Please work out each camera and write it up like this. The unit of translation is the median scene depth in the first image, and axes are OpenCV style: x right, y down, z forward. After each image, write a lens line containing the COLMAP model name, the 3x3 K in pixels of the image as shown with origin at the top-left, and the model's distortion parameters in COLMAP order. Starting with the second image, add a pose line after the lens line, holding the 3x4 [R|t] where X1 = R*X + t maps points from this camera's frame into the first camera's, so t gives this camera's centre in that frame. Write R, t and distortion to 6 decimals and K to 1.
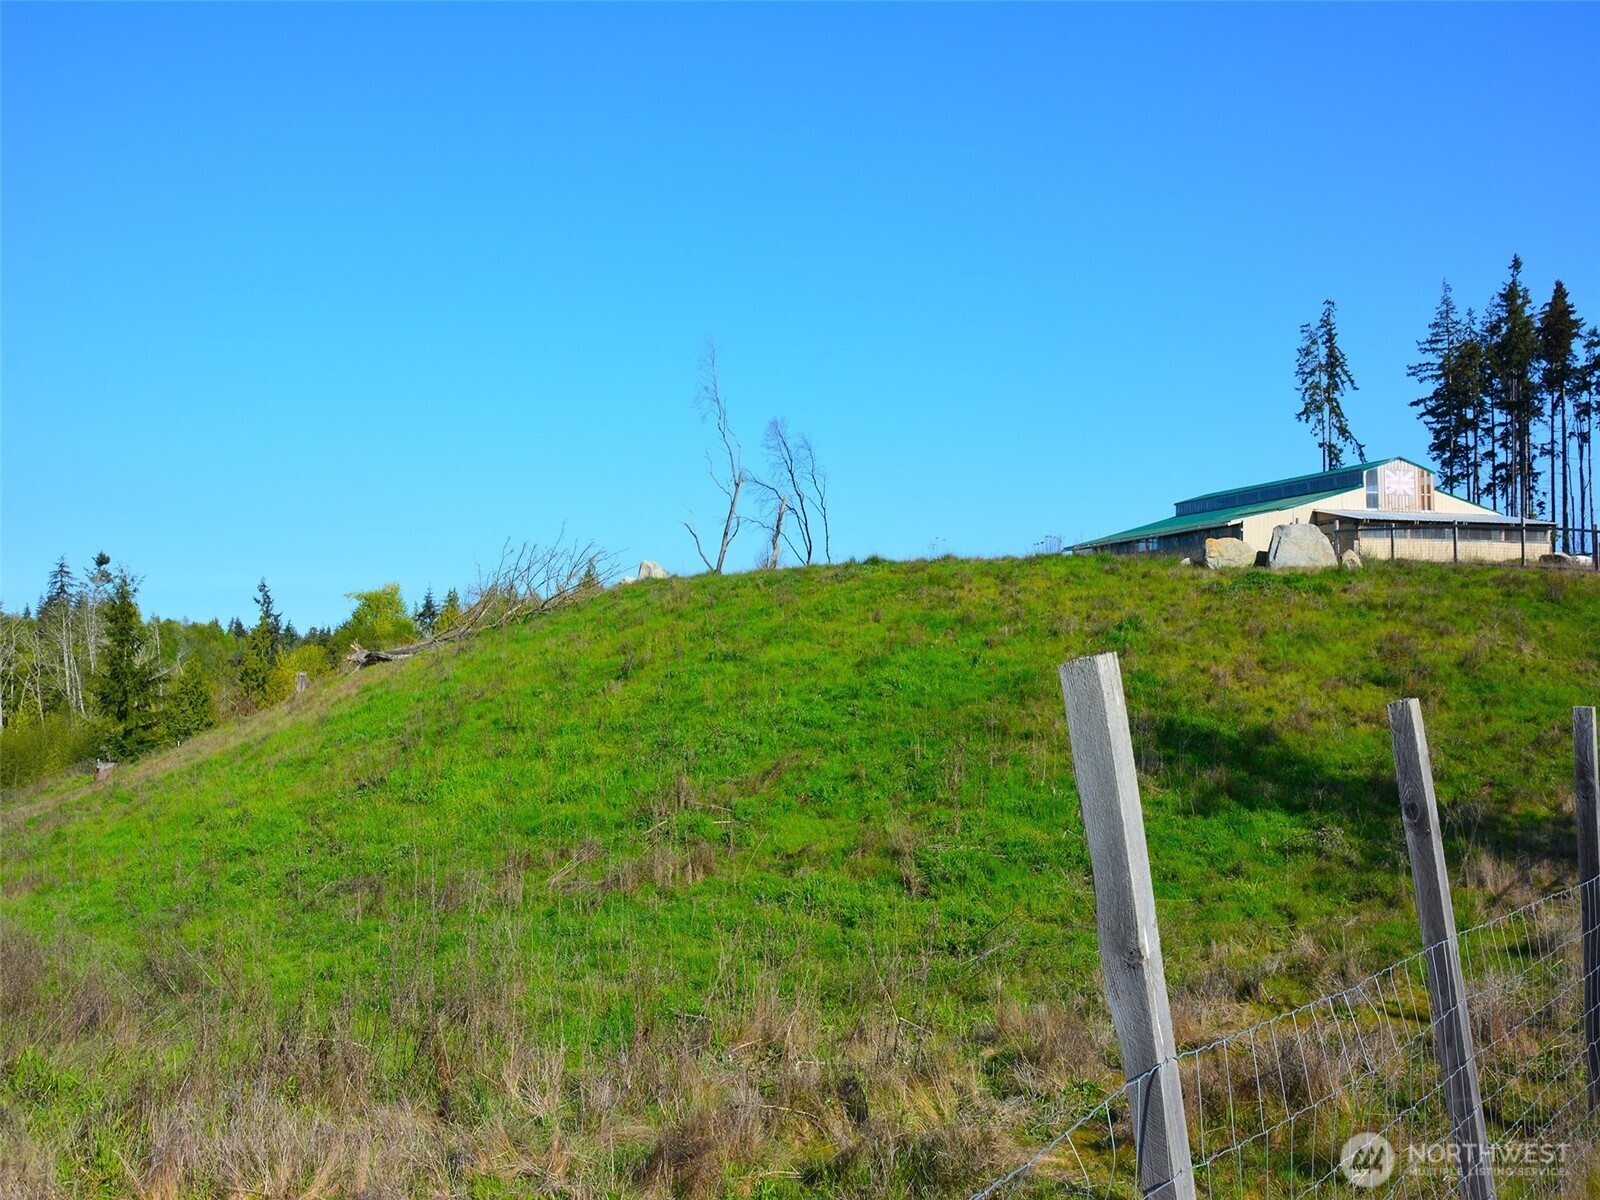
lens RADIAL K [[1256.8, 0, 800.0], [0, 1256.8, 600.0], [0, 0, 1]] dist [-0.141191, 0.100981]
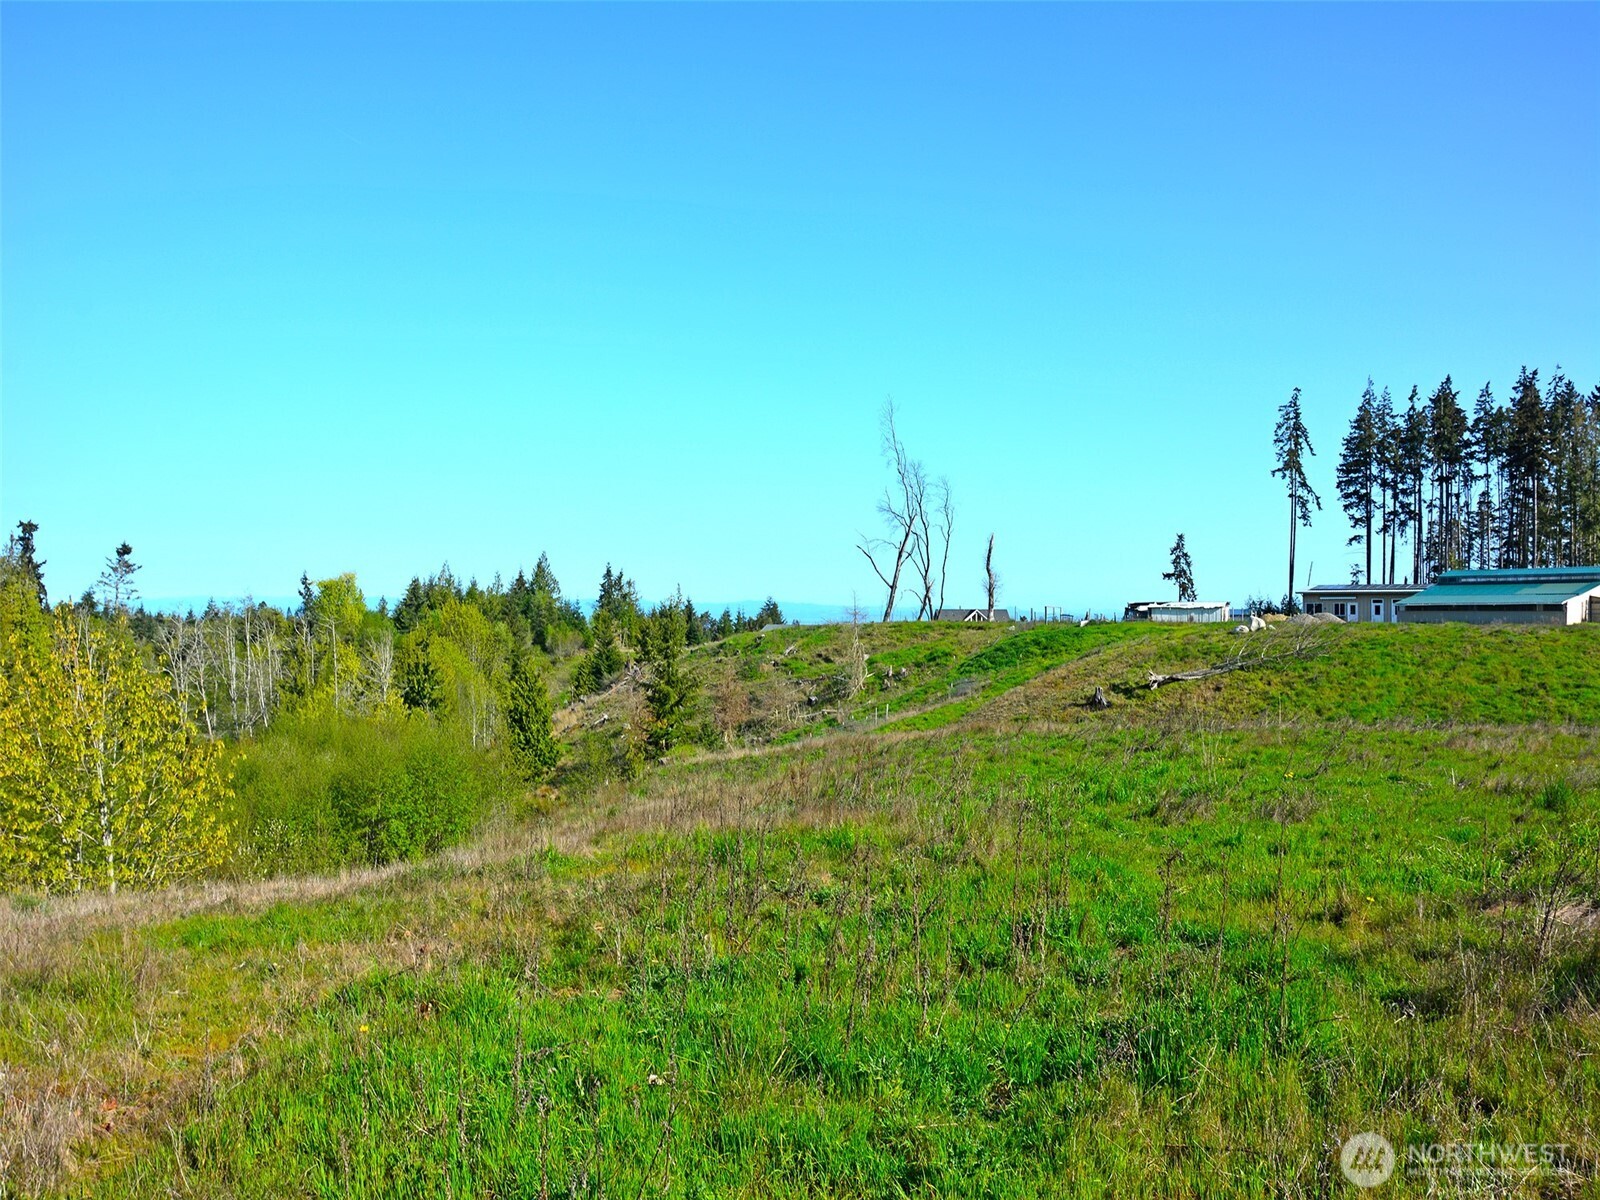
lens RADIAL K [[1256.8, 0, 800.0], [0, 1256.8, 600.0], [0, 0, 1]] dist [-0.141191, 0.100981]
pose [[0.967266, 0.009818, 0.253576, -0.439033], [-0.015157, 0.999702, 0.019110, -0.029715], [-0.253313, -0.022328, 0.967127, -0.172314]]
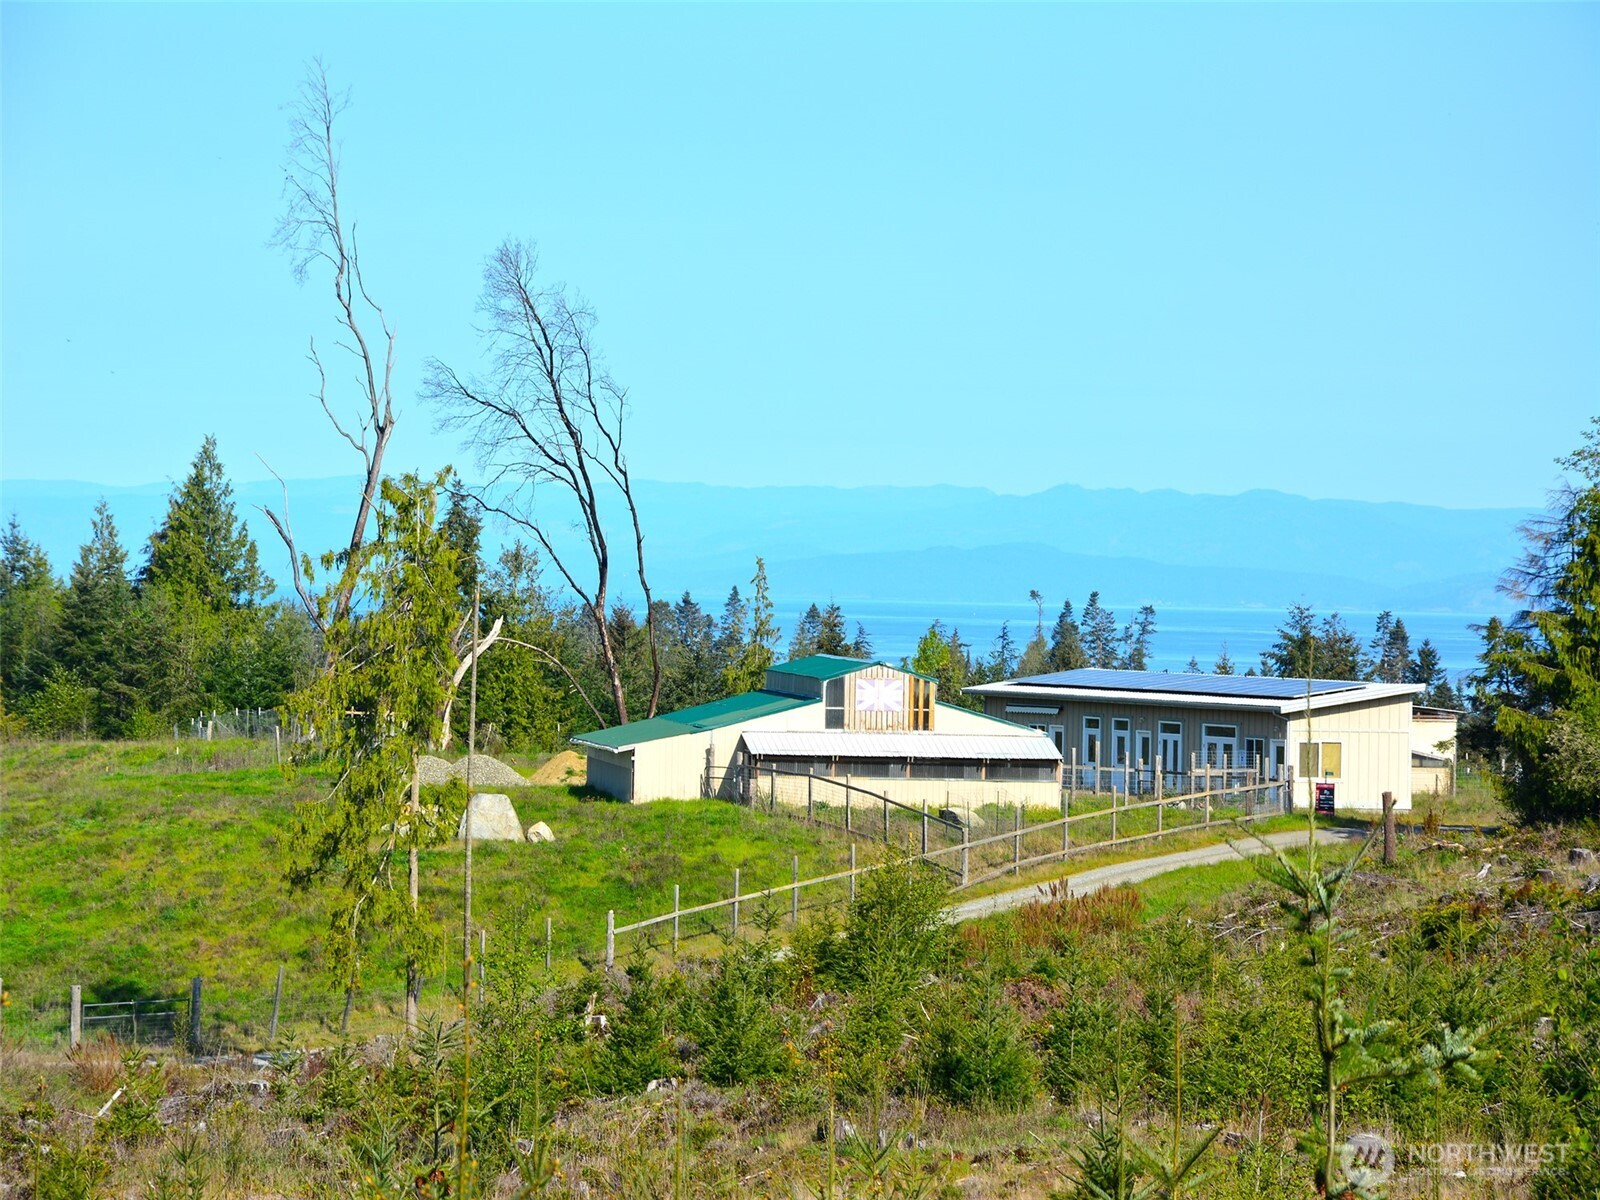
lens RADIAL K [[7019.3, 0, 800.0], [0, 7019.3, 600.0], [0, 0, 1]] dist [1.608819, 2.477541]
pose [[0.991057, 0.025130, -0.131050, 0.373317], [-0.020466, 0.999113, 0.036814, -0.116273], [0.131859, -0.033803, 0.990692, -1.239801]]
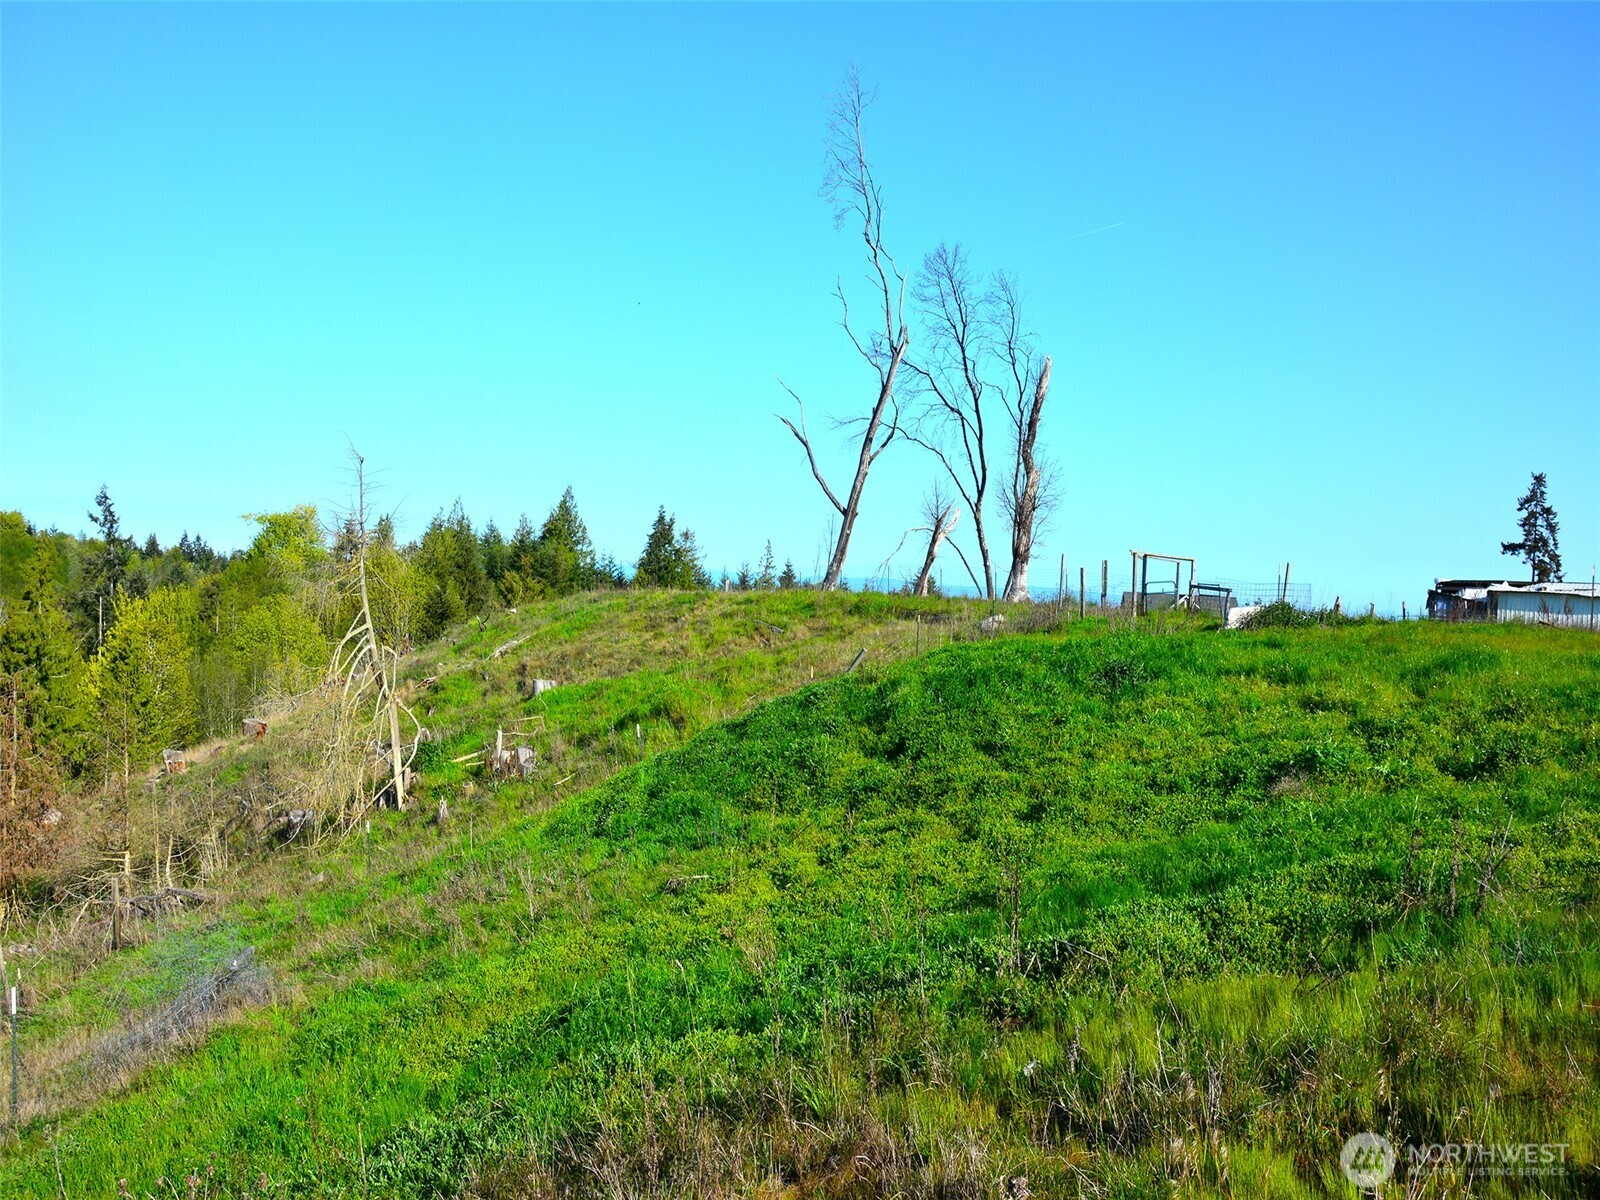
lens RADIAL K [[1256.8, 0, 800.0], [0, 1256.8, 600.0], [0, 0, 1]] dist [-0.141191, 0.100981]
pose [[0.997855, 0.054063, 0.036908, -0.095856], [-0.055602, 0.997568, 0.042035, -0.006339], [-0.034546, -0.043997, 0.998434, 0.438781]]
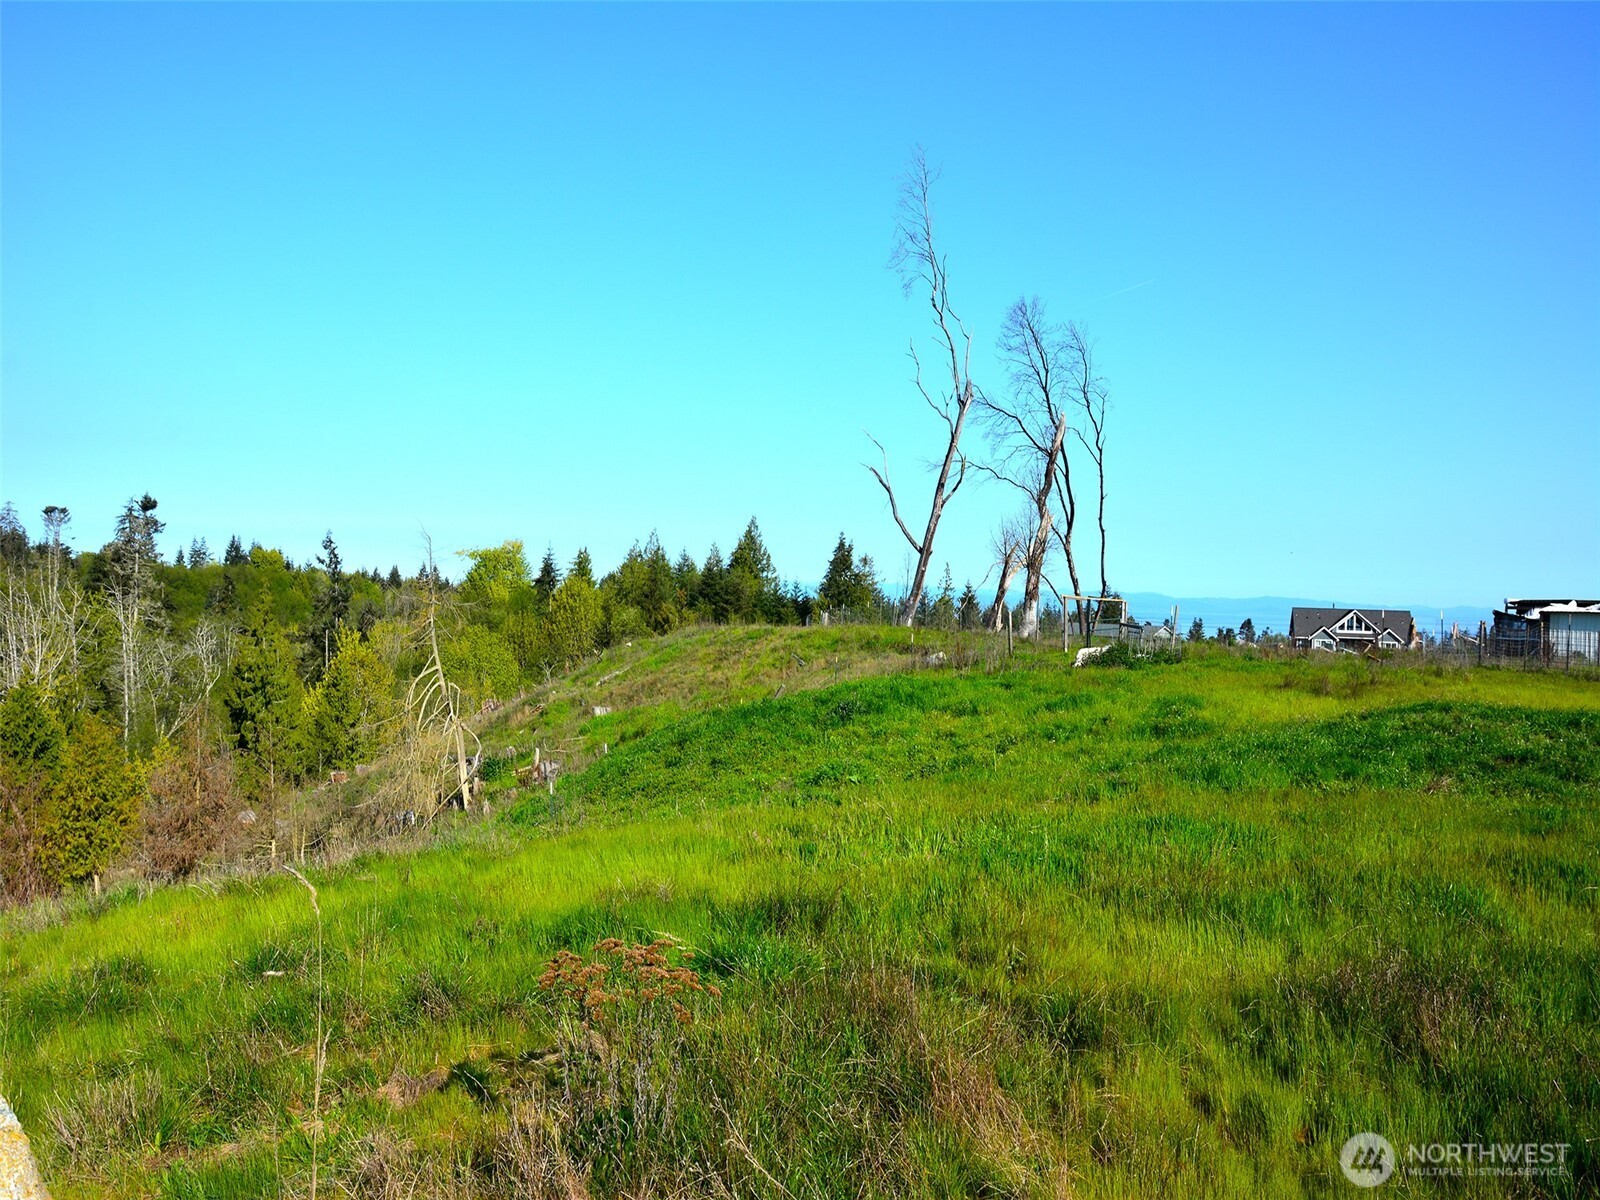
lens RADIAL K [[1256.8, 0, 800.0], [0, 1256.8, 600.0], [0, 0, 1]] dist [-0.141191, 0.100981]
pose [[0.989162, 0.035602, -0.142448, -0.035657], [-0.030752, 0.998875, 0.036106, -0.017815], [0.143573, -0.031334, 0.989144, 0.383828]]
